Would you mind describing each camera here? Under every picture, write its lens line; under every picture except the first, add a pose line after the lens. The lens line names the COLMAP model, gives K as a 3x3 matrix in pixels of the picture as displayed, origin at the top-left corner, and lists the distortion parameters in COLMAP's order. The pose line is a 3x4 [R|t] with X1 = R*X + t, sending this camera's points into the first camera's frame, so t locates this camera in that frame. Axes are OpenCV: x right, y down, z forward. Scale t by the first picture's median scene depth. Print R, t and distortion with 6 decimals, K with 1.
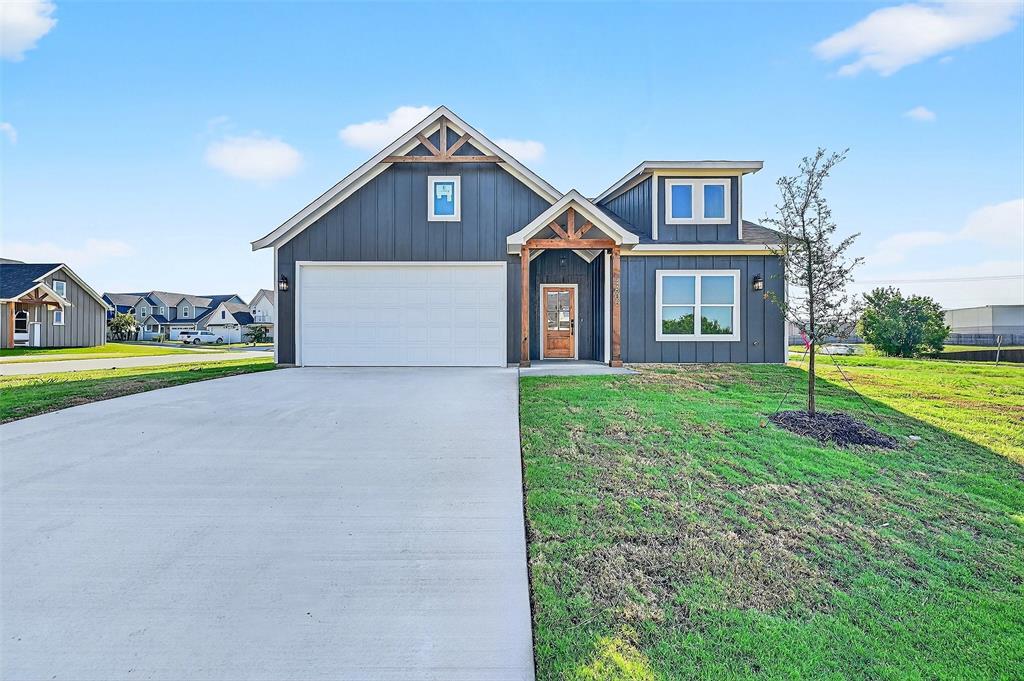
lens RADIAL K [[399.8, 0, 517.6], [0, 399.8, 340.5], [0, 0, 1]] dist [-0.000691, -0.000086]
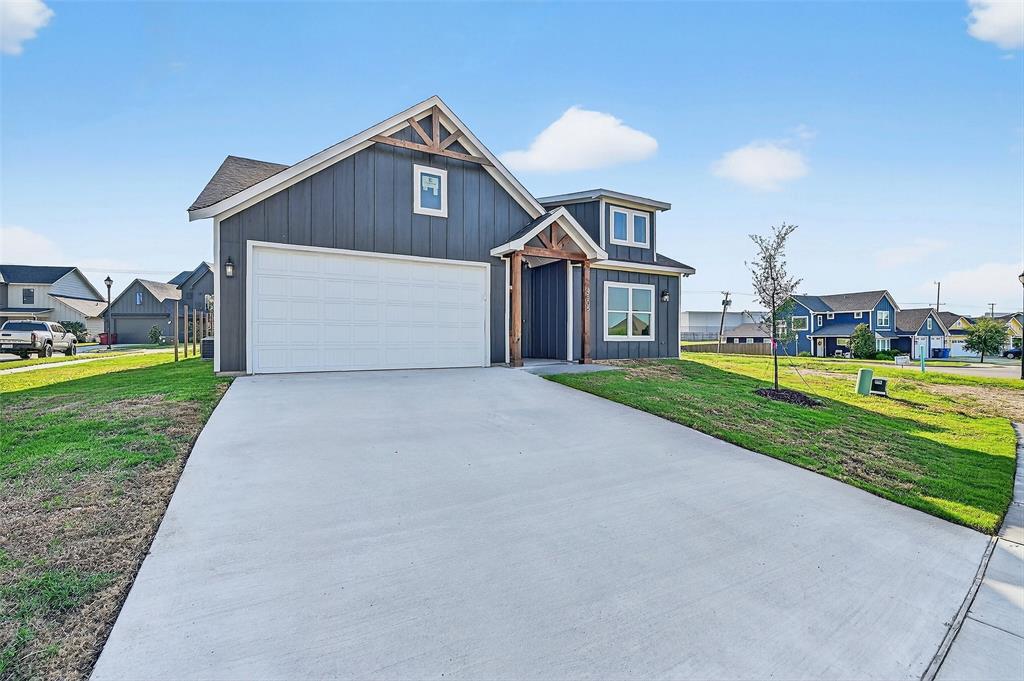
lens RADIAL K [[426.1, 0, 512.7], [0, 426.1, 337.2], [0, 0, 1]] dist [-0.000923, -0.000115]
pose [[0.878480, 0.001961, 0.477776, -0.495652], [-0.002943, 0.999995, 0.001309, -0.010891], [-0.477771, -0.002556, 0.878481, 0.017558]]
